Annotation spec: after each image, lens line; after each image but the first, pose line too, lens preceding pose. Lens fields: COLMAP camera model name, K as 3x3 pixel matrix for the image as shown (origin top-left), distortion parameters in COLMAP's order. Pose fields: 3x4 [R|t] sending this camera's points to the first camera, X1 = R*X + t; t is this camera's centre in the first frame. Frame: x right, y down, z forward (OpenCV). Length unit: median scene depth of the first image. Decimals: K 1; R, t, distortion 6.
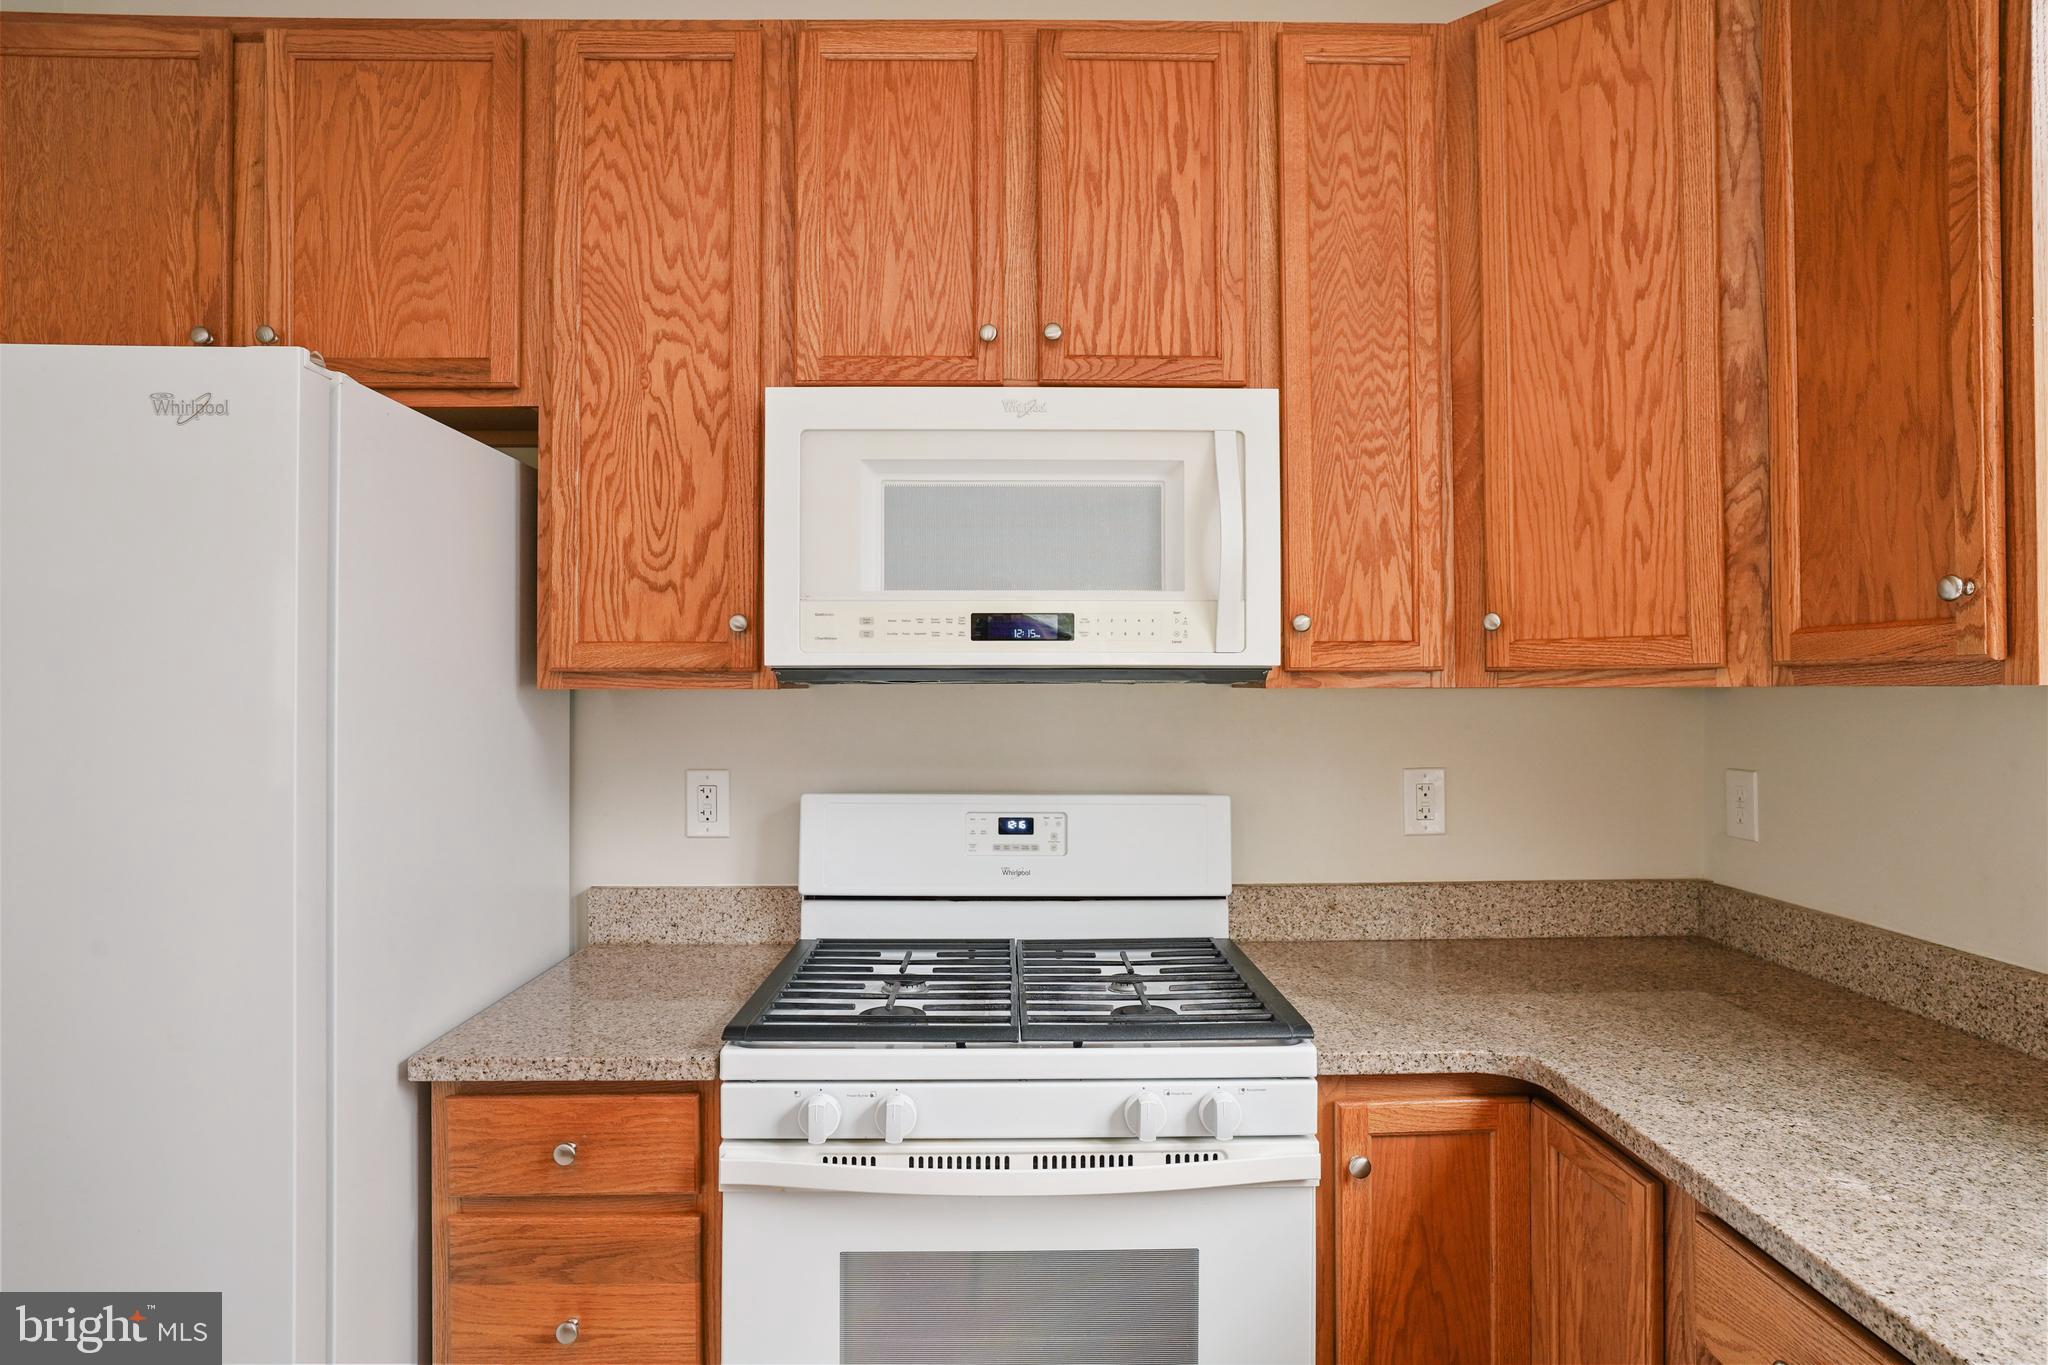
lens RADIAL K [[1117.2, 0, 1034.5], [0, 1117.2, 679.7], [0, 0, 1]] dist [-0.045933, 0.024544]
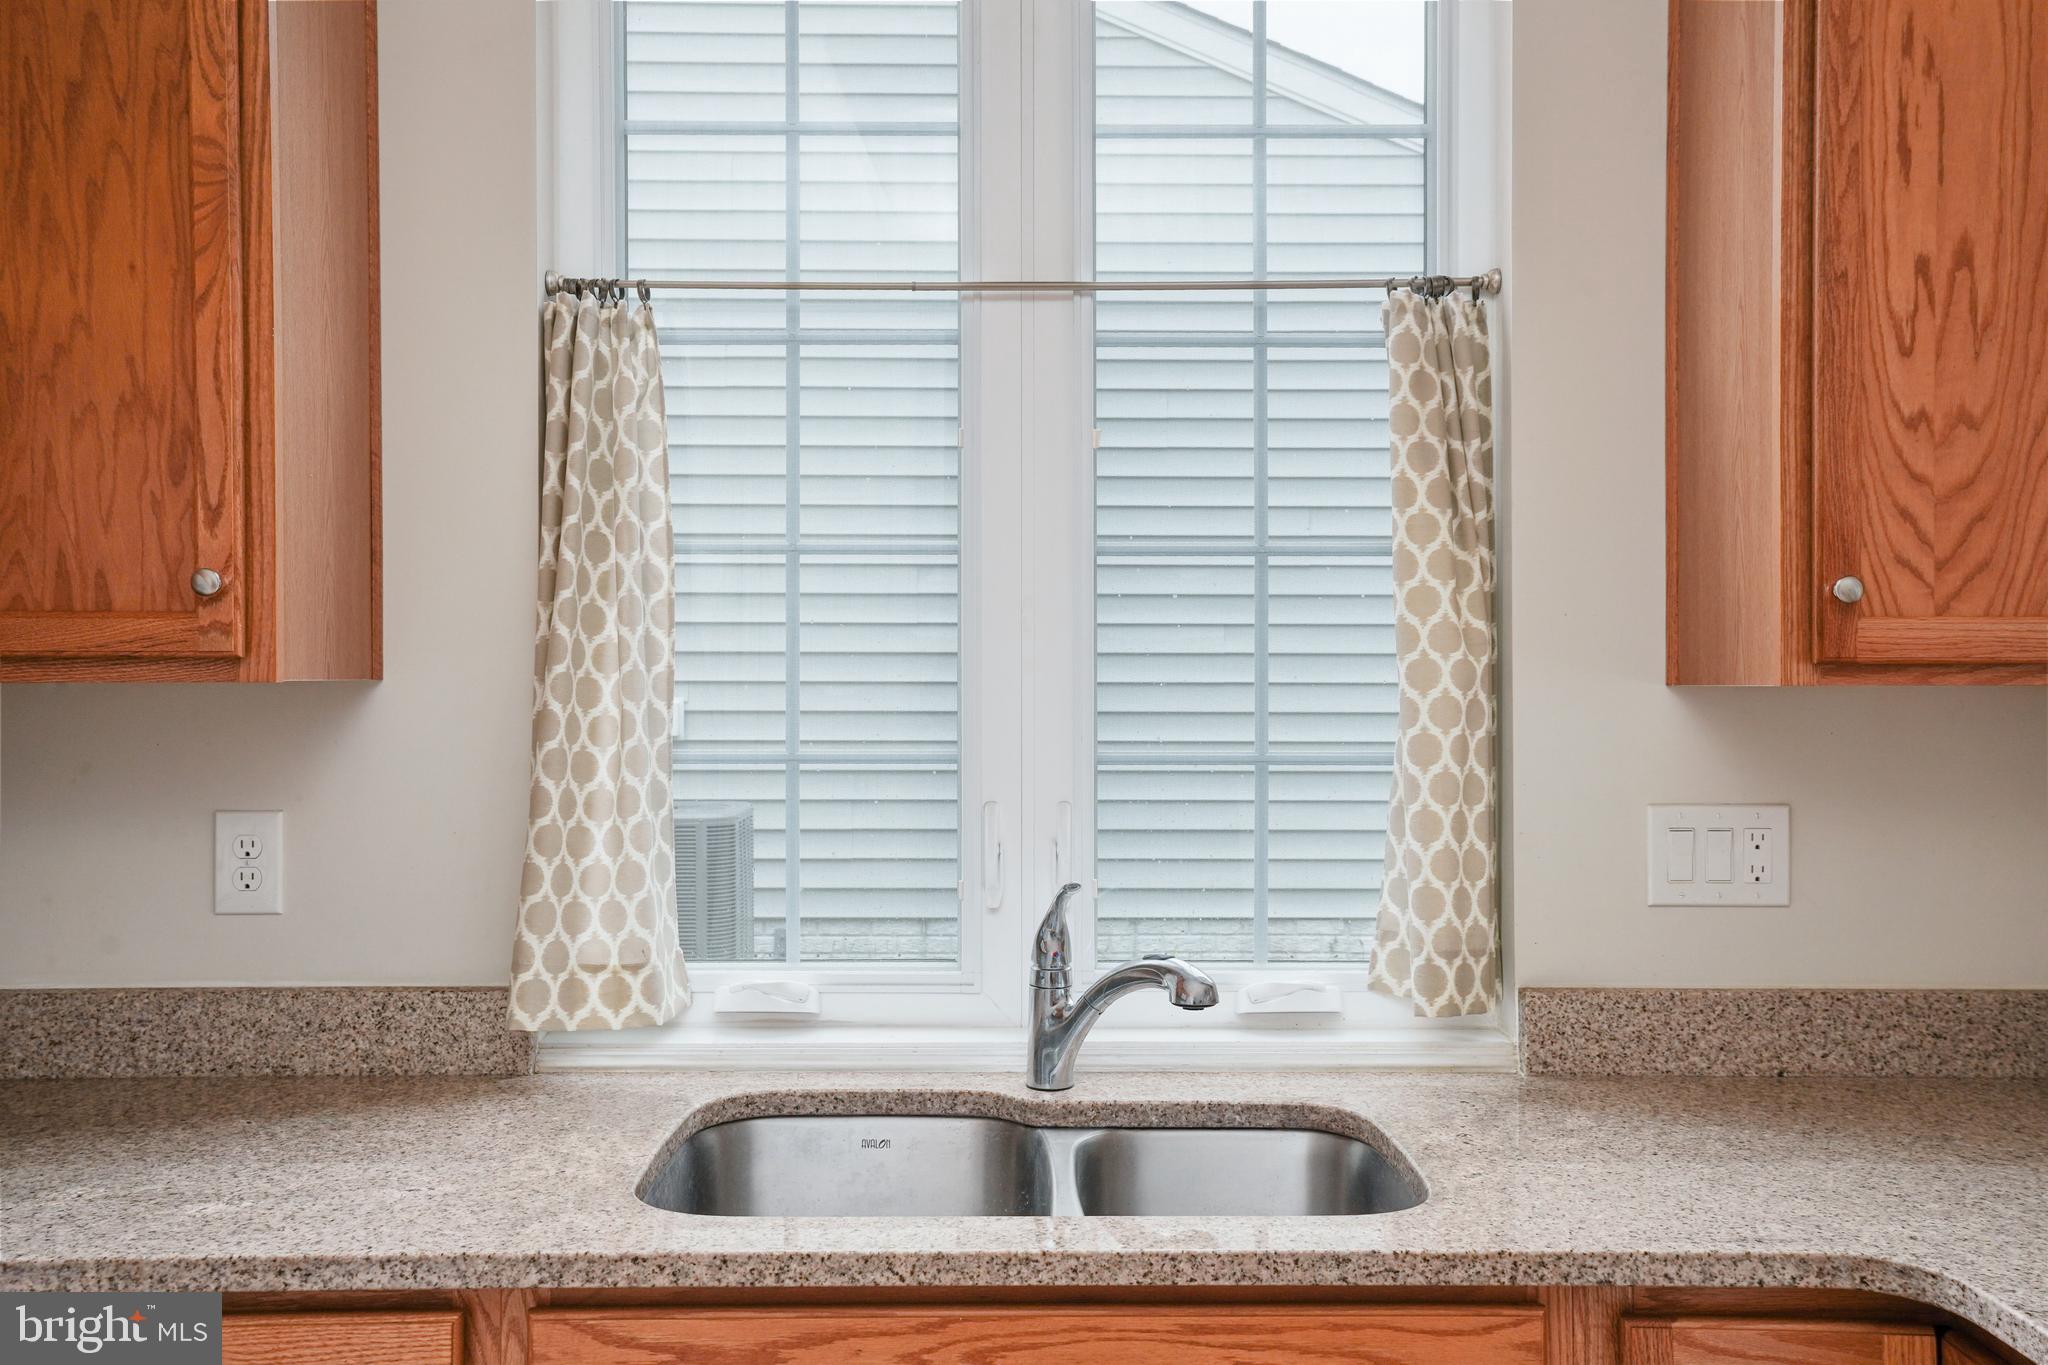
lens RADIAL K [[1683.7, 0, 1018.5], [0, 1683.7, 676.1], [0, 0, 1]] dist [0.018780, 0.043228]
pose [[0.014423, 0.004264, 0.999887, -0.480147], [-0.007281, 0.999965, -0.004160, 0.000374], [-0.999869, -0.007220, 0.014454, 0.186551]]
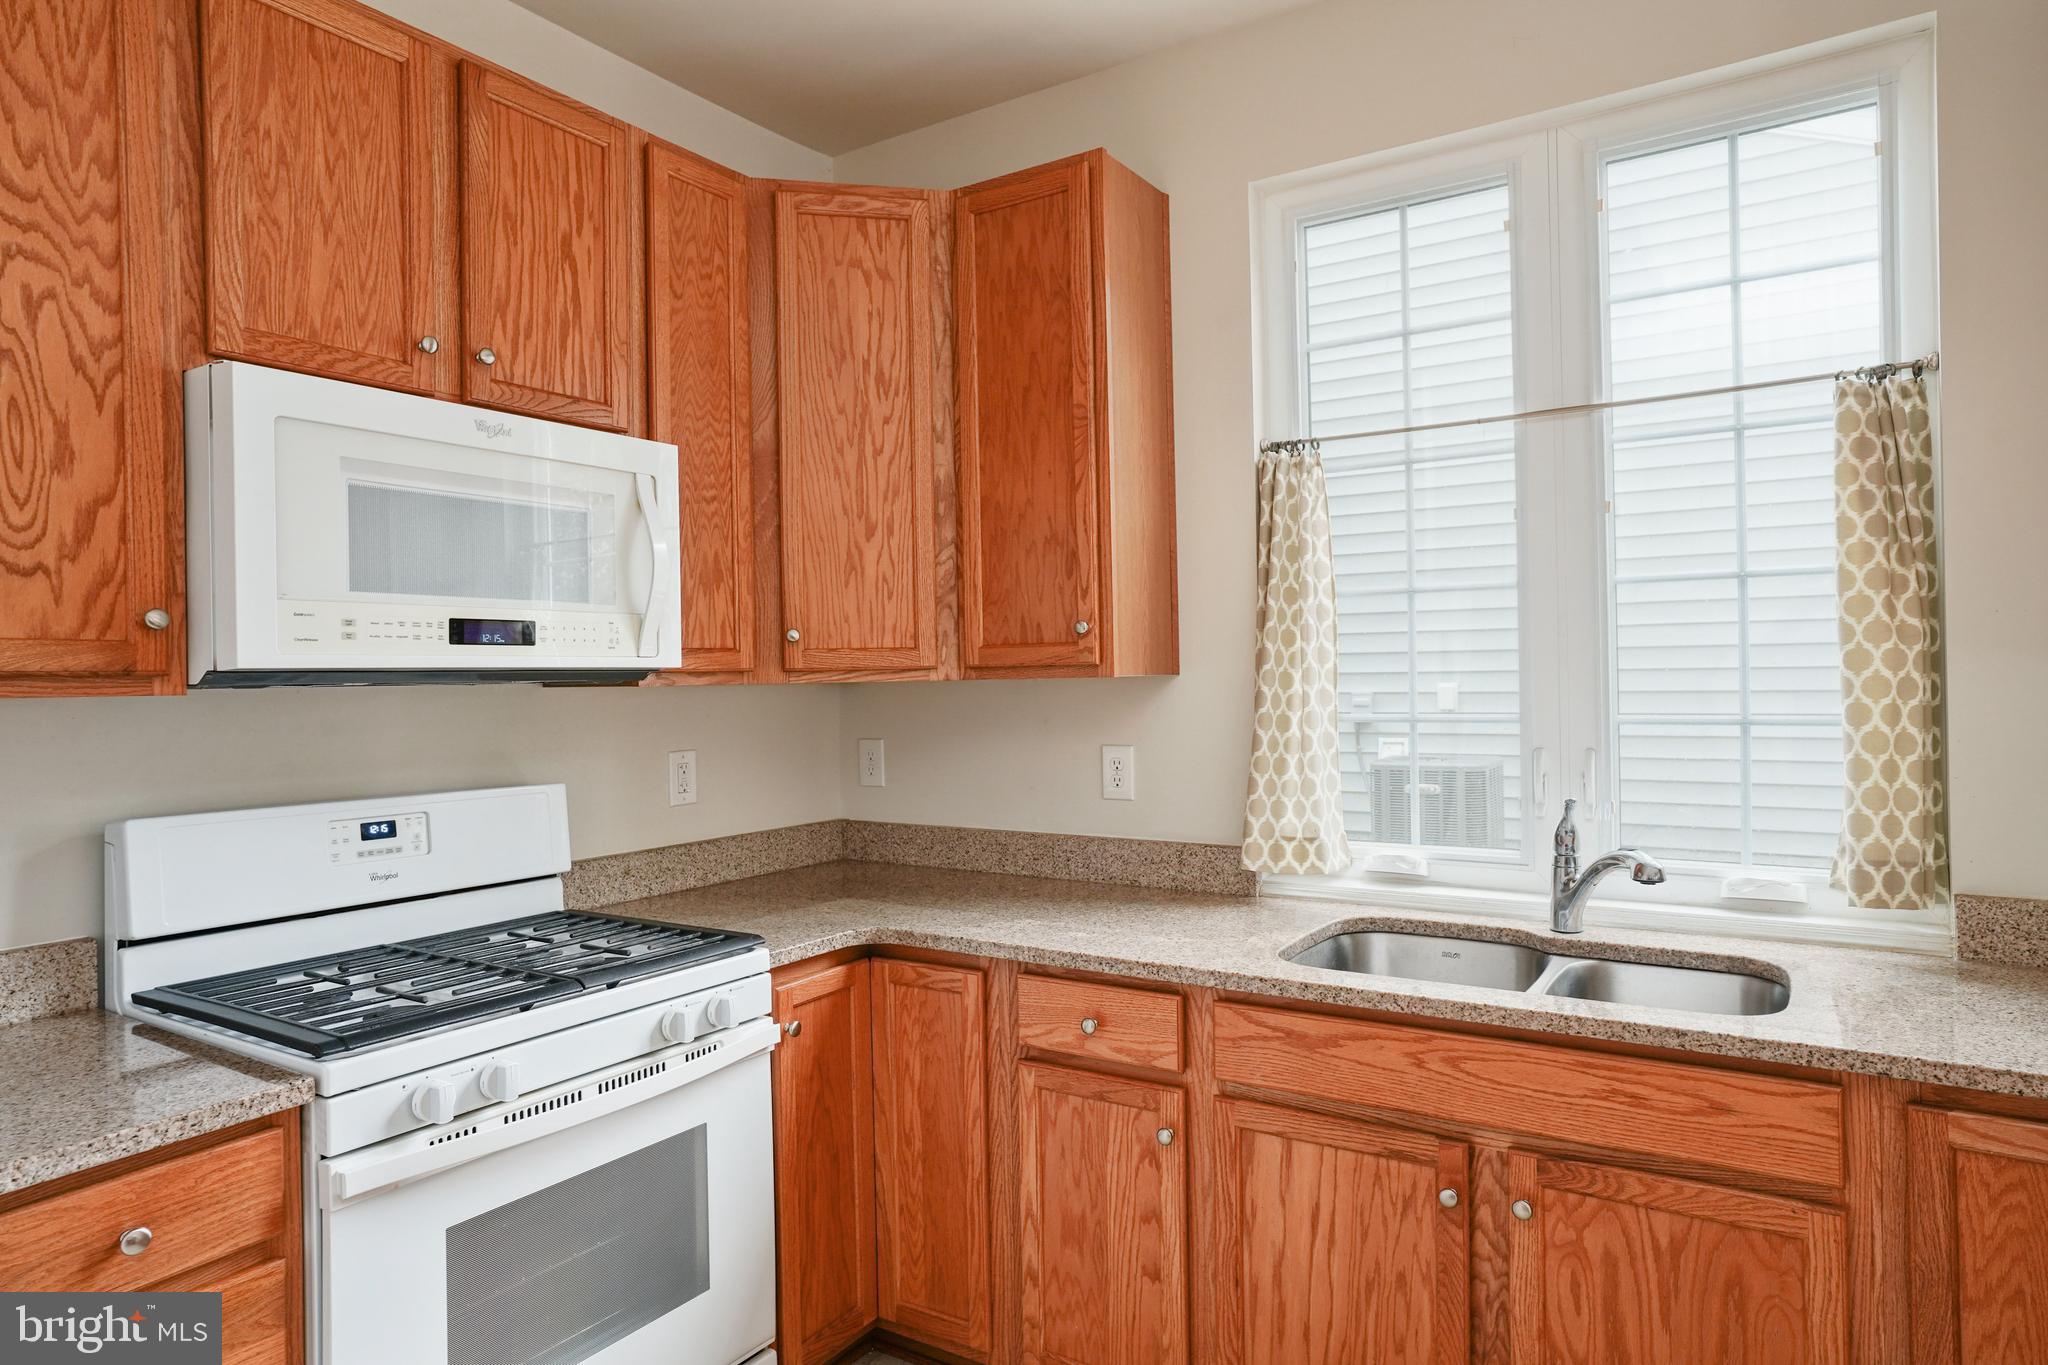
lens RADIAL K [[1215.5, 0, 1035.7], [0, 1215.5, 675.0], [0, 0, 1]] dist [-0.022420, 0.023365]
pose [[0.556906, -0.005977, 0.830554, -0.723038], [0.009669, 0.999953, 0.000712, -0.001605], [-0.830519, 0.007634, 0.556937, -0.093938]]
